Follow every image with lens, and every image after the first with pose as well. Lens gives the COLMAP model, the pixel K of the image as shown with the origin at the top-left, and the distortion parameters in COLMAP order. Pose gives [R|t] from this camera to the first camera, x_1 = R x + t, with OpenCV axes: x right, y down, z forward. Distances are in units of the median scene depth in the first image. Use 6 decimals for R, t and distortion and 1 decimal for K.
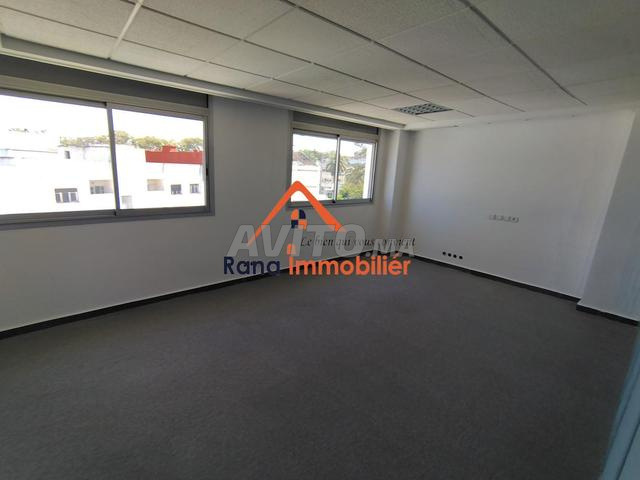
lens RADIAL K [[301.9, 0, 324.2], [0, 301.9, 232.0], [0, 0, 1]] dist [-0.006807, -0.000882]
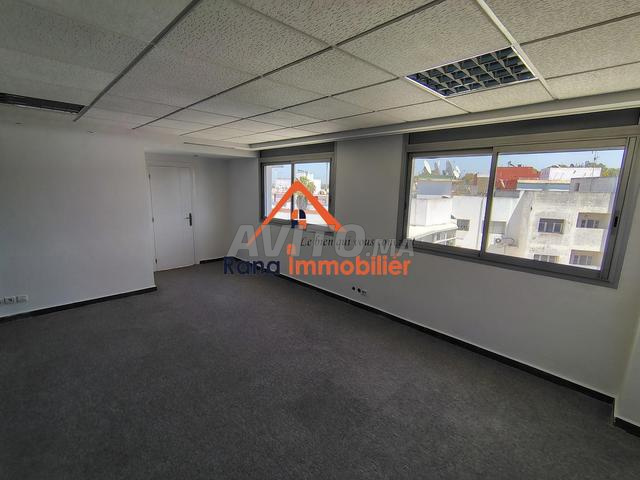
lens RADIAL K [[300.8, 0, 317.9], [0, 300.8, 241.6], [0, 0, 1]] dist [-0.001620, 0.001194]
pose [[0.063395, 0.131387, -0.989302, 0.746734], [-0.245746, 0.962828, 0.112123, -0.142649], [0.967259, 0.236009, 0.093326, 0.744377]]
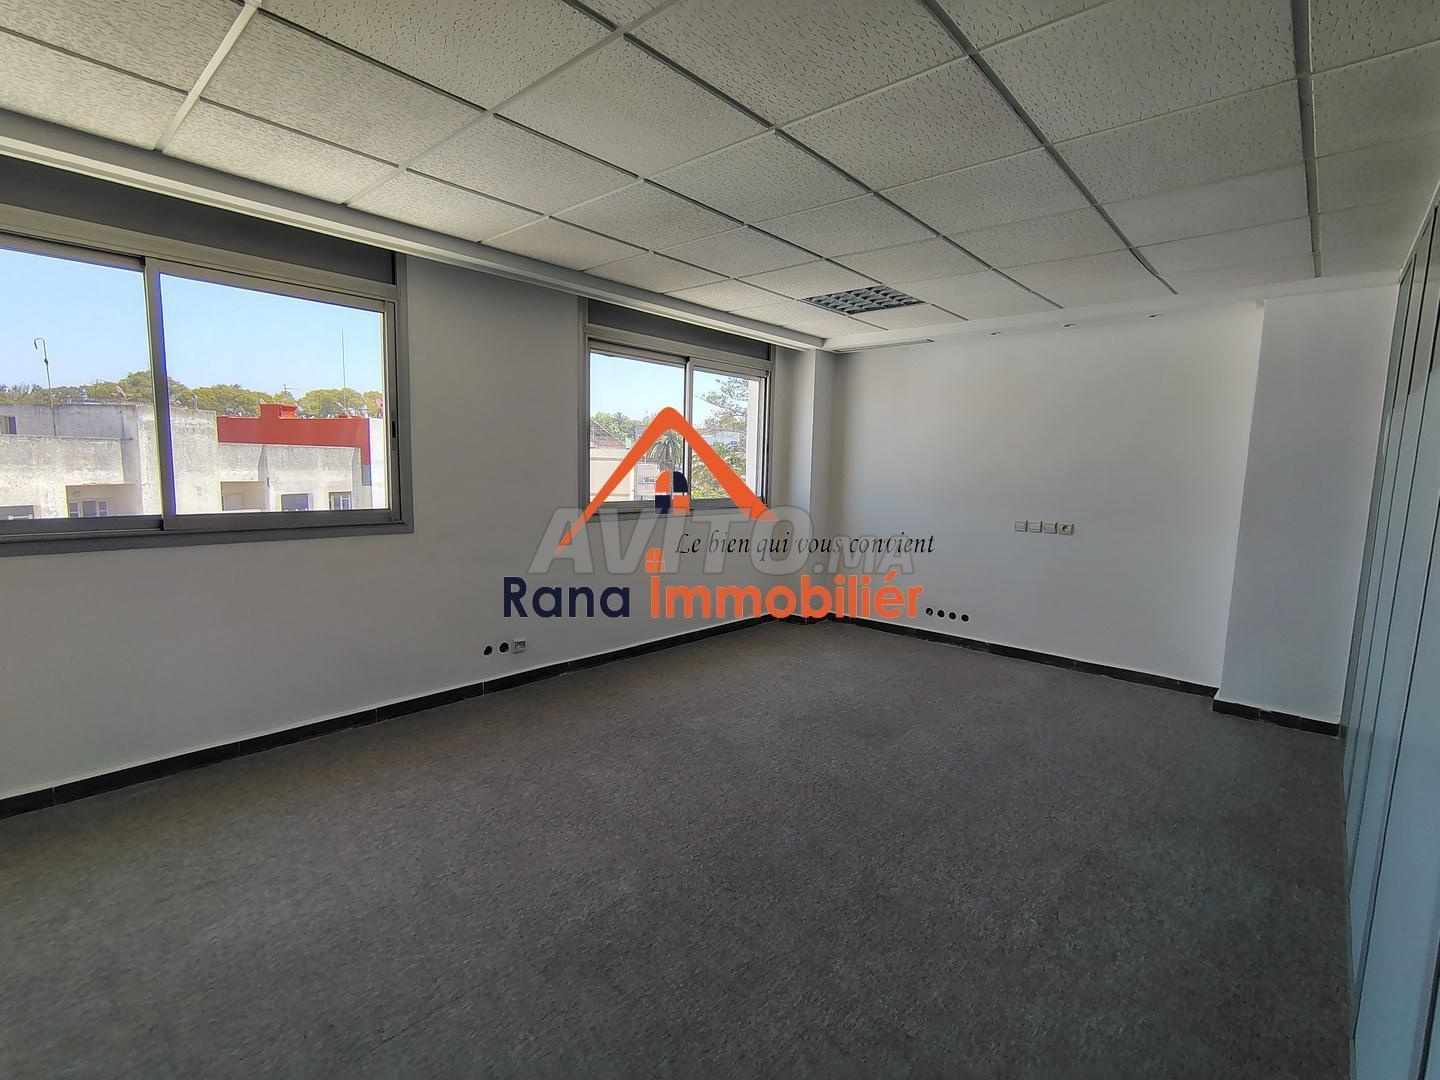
lens RADIAL K [[676.9, 0, 715.2], [0, 676.9, 543.5], [0, 0, 1]] dist [-0.001620, 0.001194]
pose [[0.991597, -0.046426, 0.120746, -0.051051], [0.058883, 0.993068, -0.101732, 0.067129], [-0.115186, 0.107987, 0.987457, 0.021212]]
